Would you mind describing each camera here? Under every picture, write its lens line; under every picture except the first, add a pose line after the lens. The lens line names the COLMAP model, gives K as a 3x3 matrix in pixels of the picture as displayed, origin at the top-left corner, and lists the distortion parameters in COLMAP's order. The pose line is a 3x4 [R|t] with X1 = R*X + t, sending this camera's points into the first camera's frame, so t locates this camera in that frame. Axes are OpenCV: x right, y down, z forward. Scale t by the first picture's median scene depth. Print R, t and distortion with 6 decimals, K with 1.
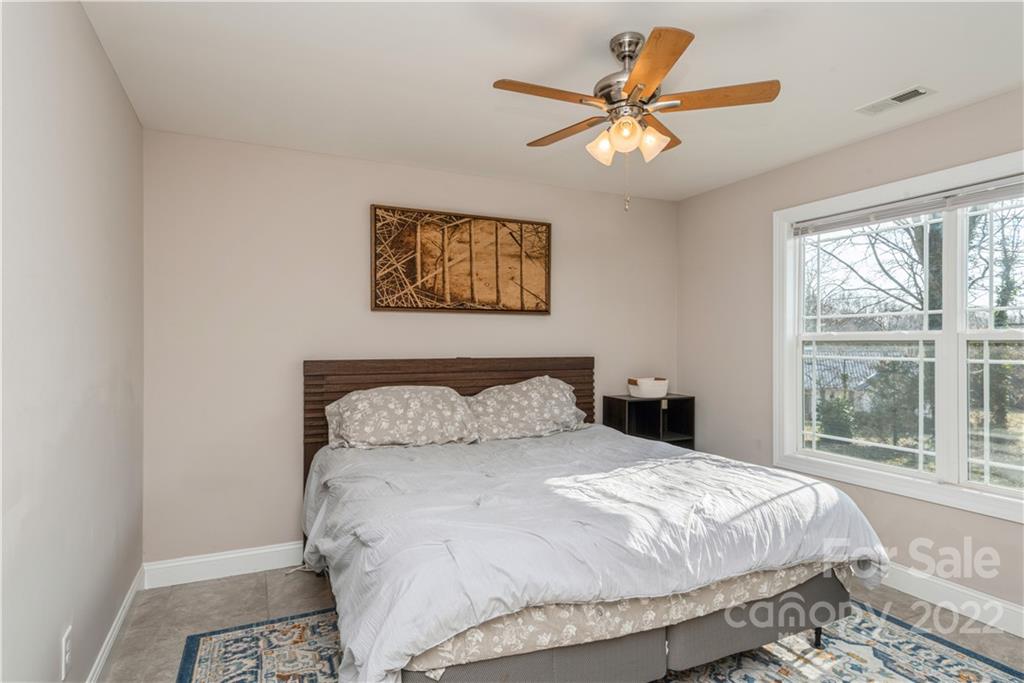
lens RADIAL K [[564.6, 0, 514.1], [0, 564.6, 341.2], [0, 0, 1]] dist [0.018418, -0.003526]
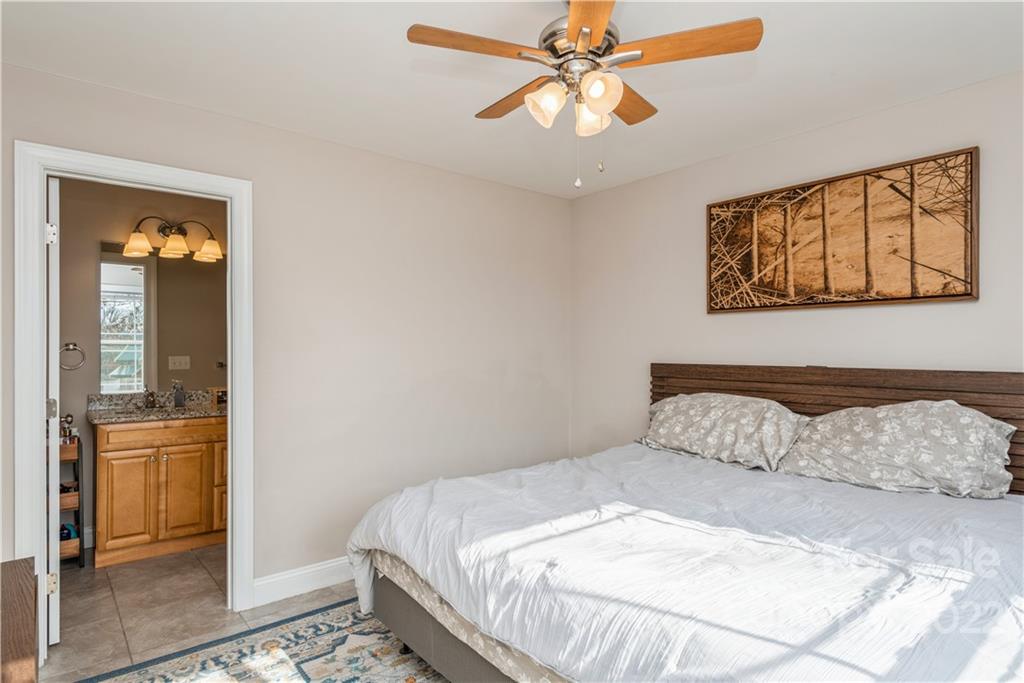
lens RADIAL K [[564.6, 0, 513.5], [0, 564.6, 344.4], [0, 0, 1]] dist [0.018418, -0.003526]
pose [[0.243357, -0.006369, -0.969916, 0.579702], [0.002557, 0.999979, -0.005925, 0.002860], [0.969933, -0.001039, 0.243369, 0.417153]]
